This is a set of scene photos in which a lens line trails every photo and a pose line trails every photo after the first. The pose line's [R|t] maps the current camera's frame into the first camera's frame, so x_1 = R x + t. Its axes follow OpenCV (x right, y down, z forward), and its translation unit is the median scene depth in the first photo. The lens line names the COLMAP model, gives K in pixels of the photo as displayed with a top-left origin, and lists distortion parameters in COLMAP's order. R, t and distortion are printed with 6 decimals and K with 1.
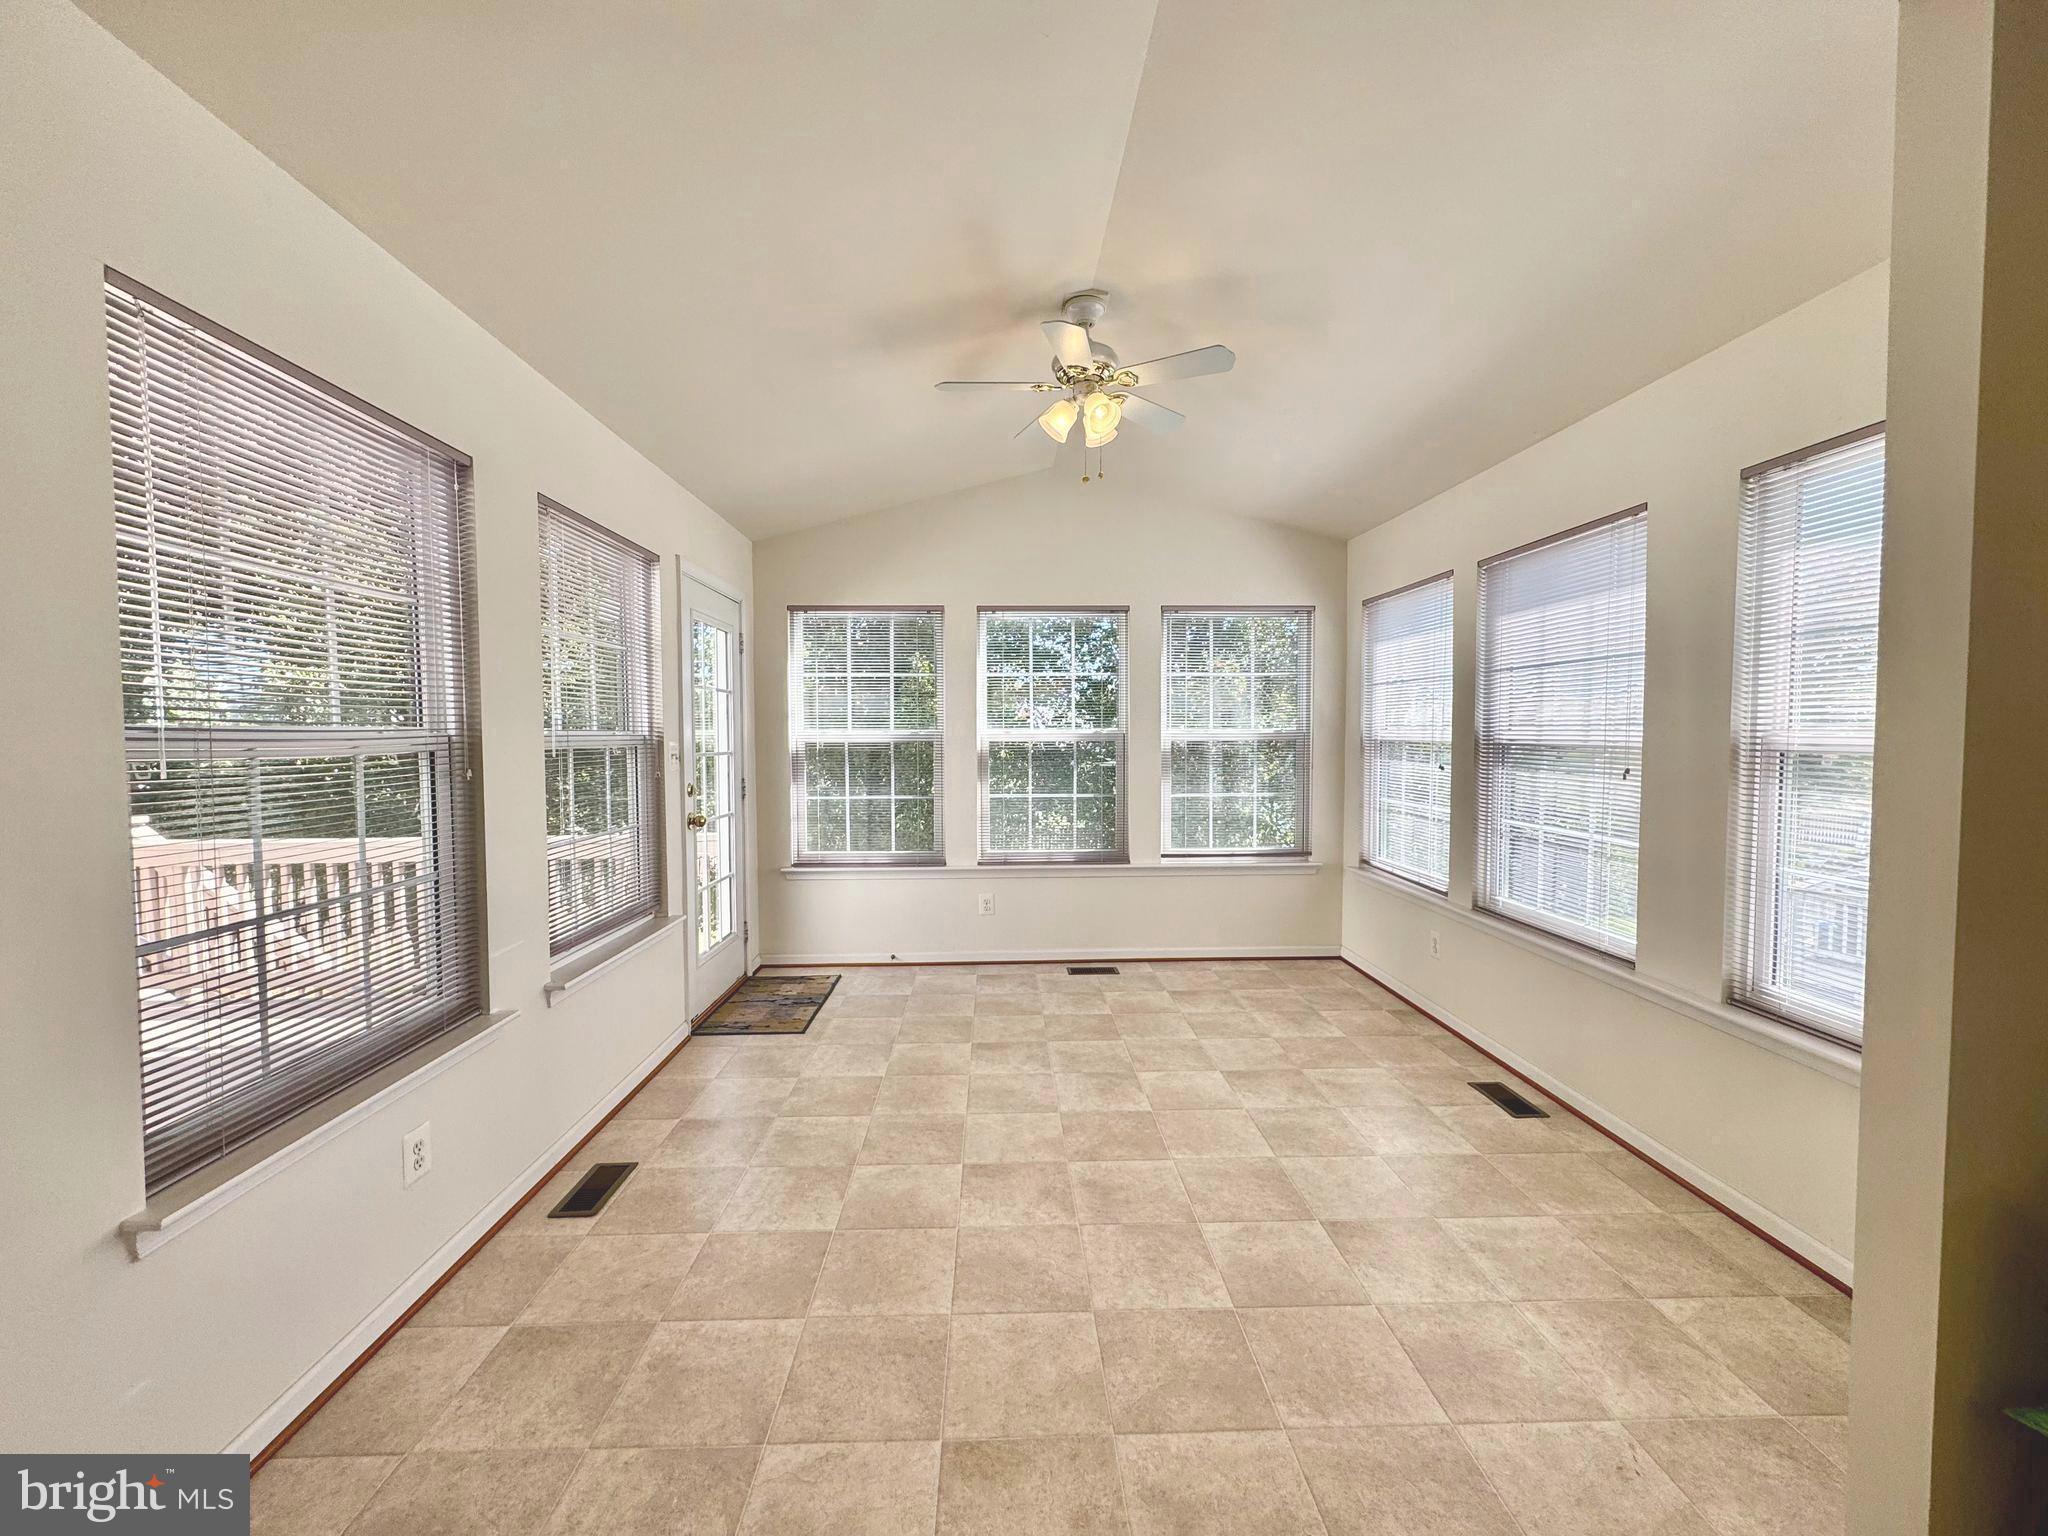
lens RADIAL K [[817.0, 0, 1026.5], [0, 817.0, 768.2], [0, 0, 1]] dist [-0.001802, 0.000595]
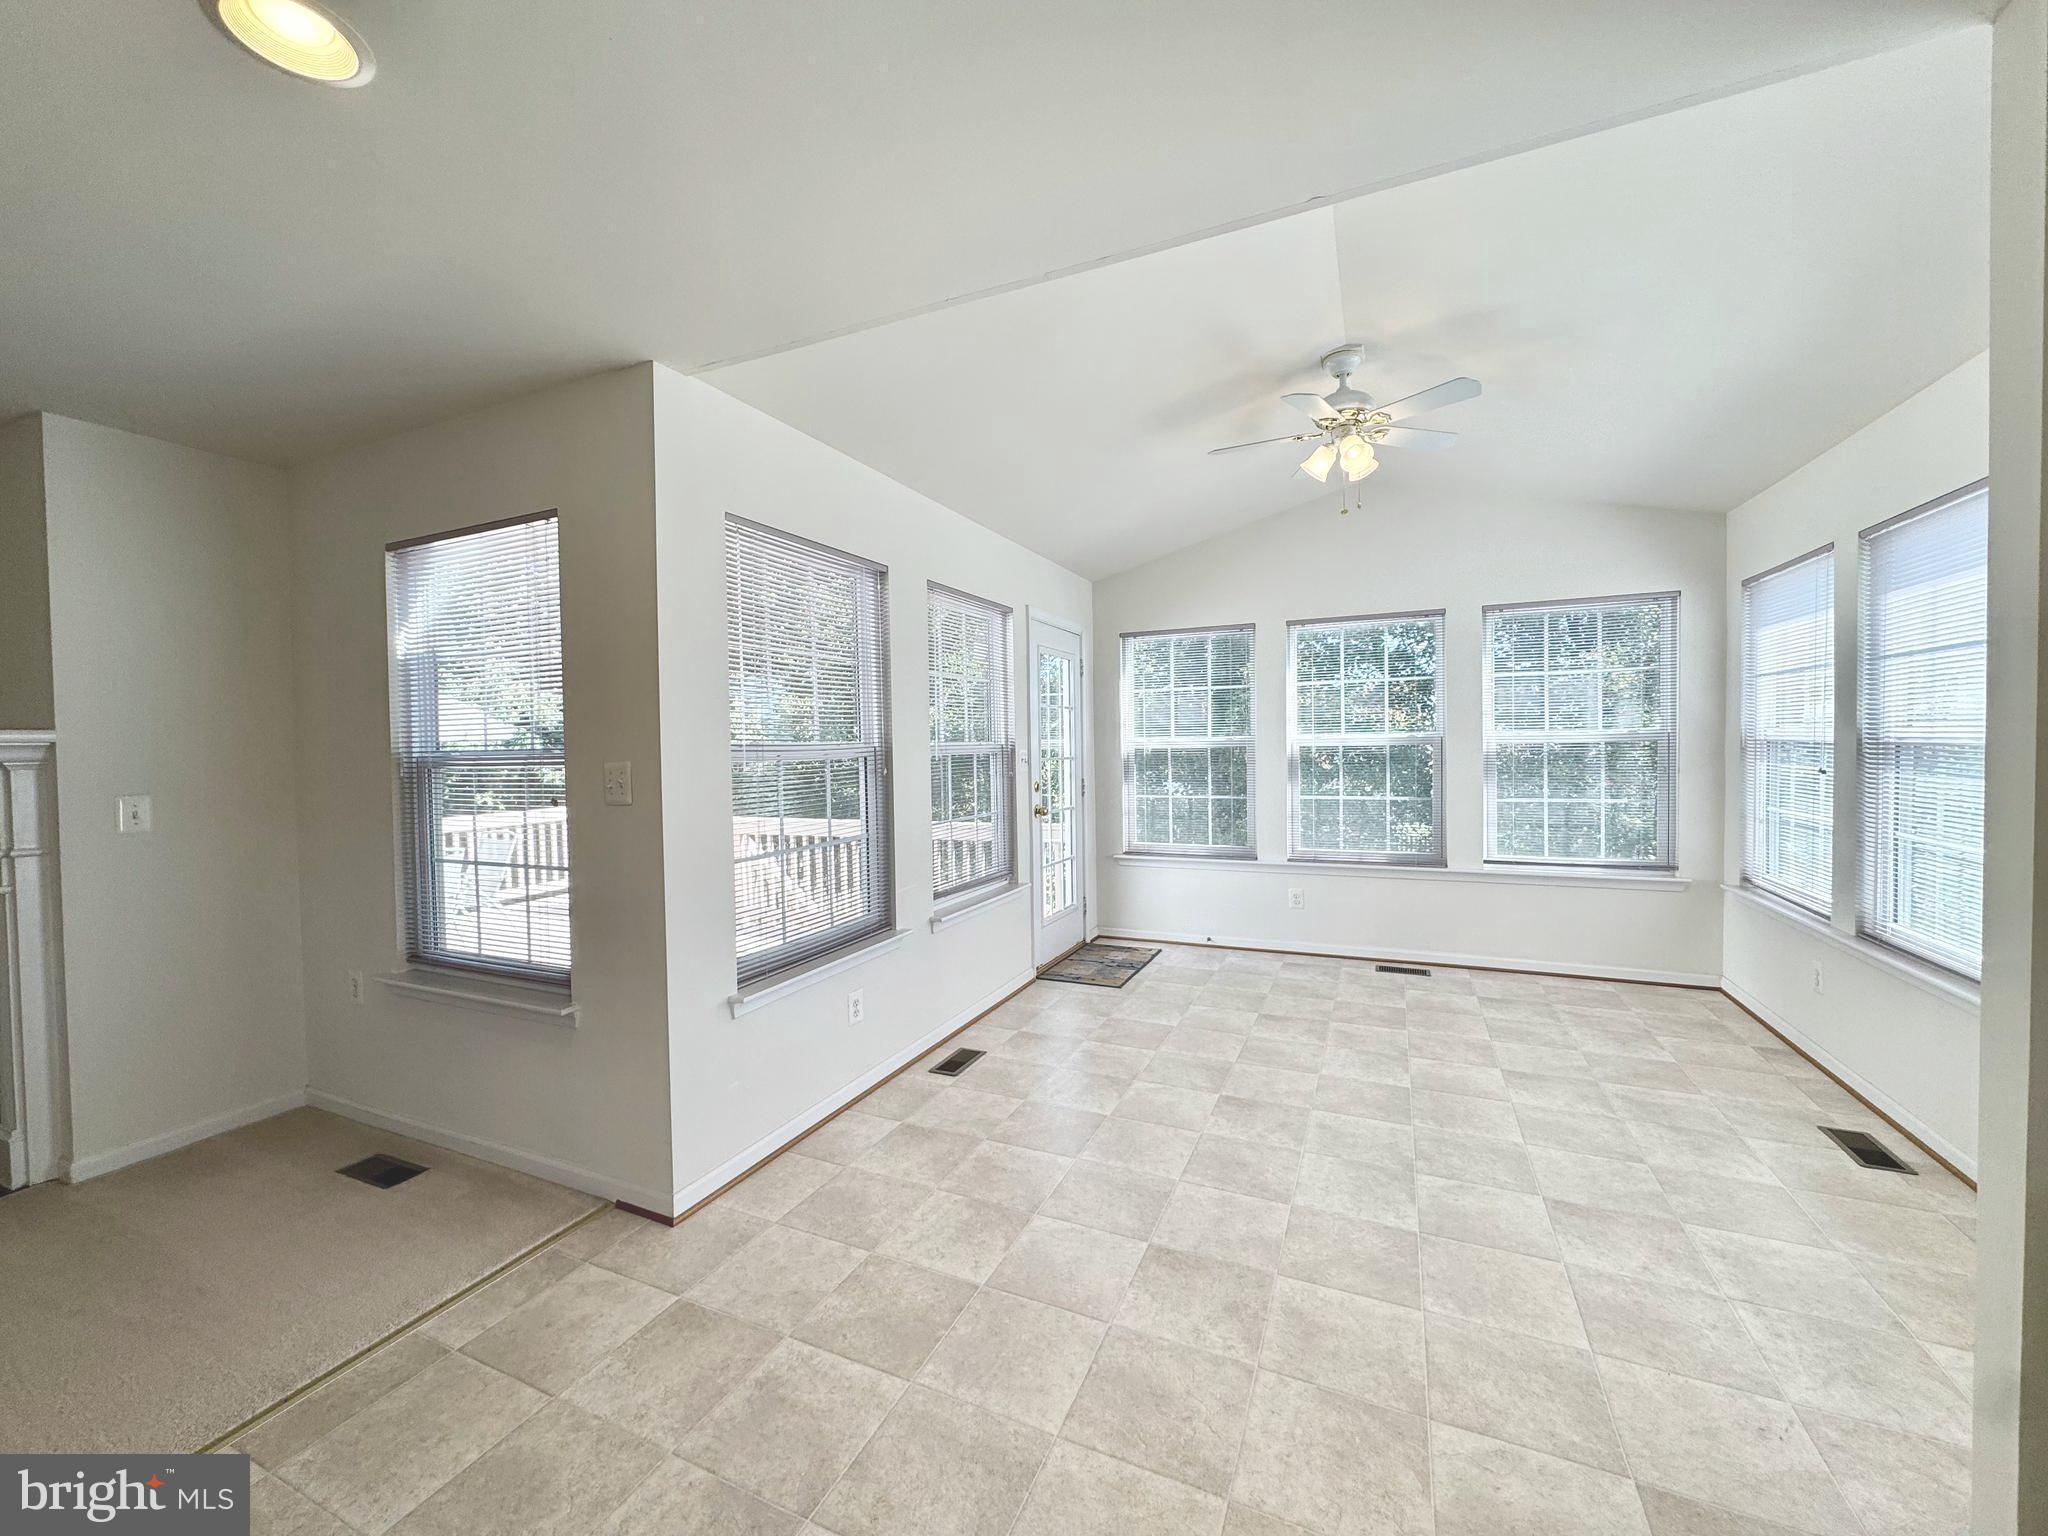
lens RADIAL K [[817.0, 0, 1019.3], [0, 817.0, 769.7], [0, 0, 1]] dist [-0.001802, 0.000595]
pose [[0.893442, 0.002070, -0.449174, 0.150954], [-0.004403, 0.999982, -0.004148, 0.005630], [0.449157, 0.005684, 0.893435, -0.168893]]
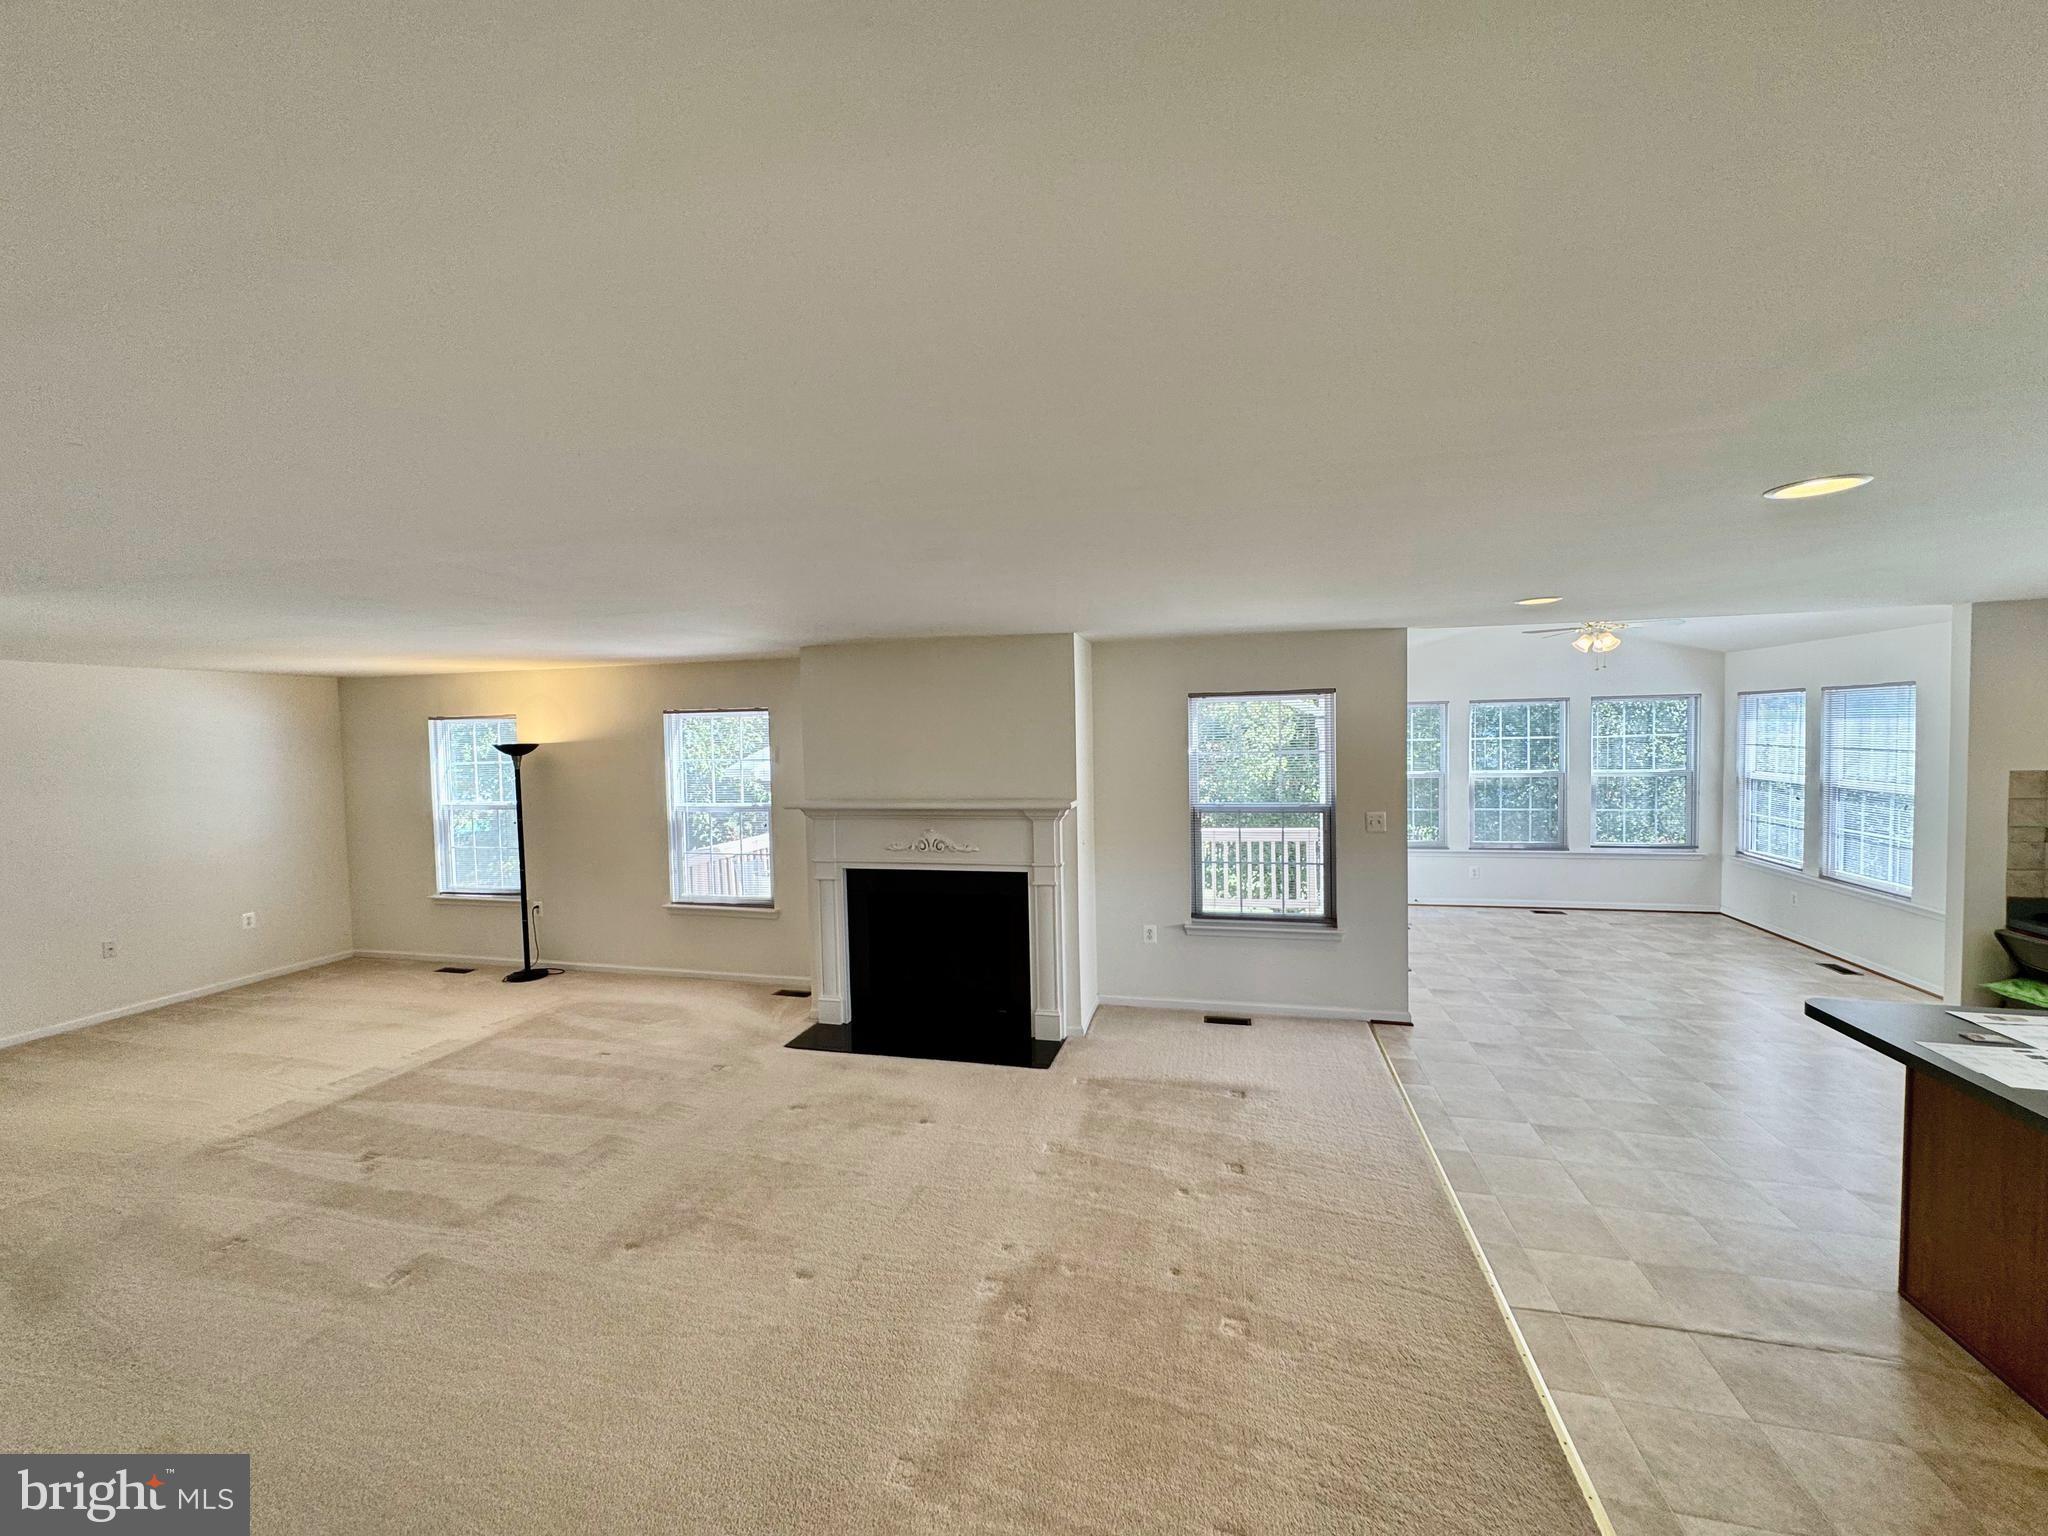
lens RADIAL K [[817.0, 0, 1026.5], [0, 817.0, 761.7], [0, 0, 1]] dist [-0.001802, 0.000595]
pose [[0.959584, -0.005281, -0.281374, -0.662097], [0.003838, 0.999977, -0.005678, -0.084766], [0.281398, 0.004368, 0.959581, -1.296063]]
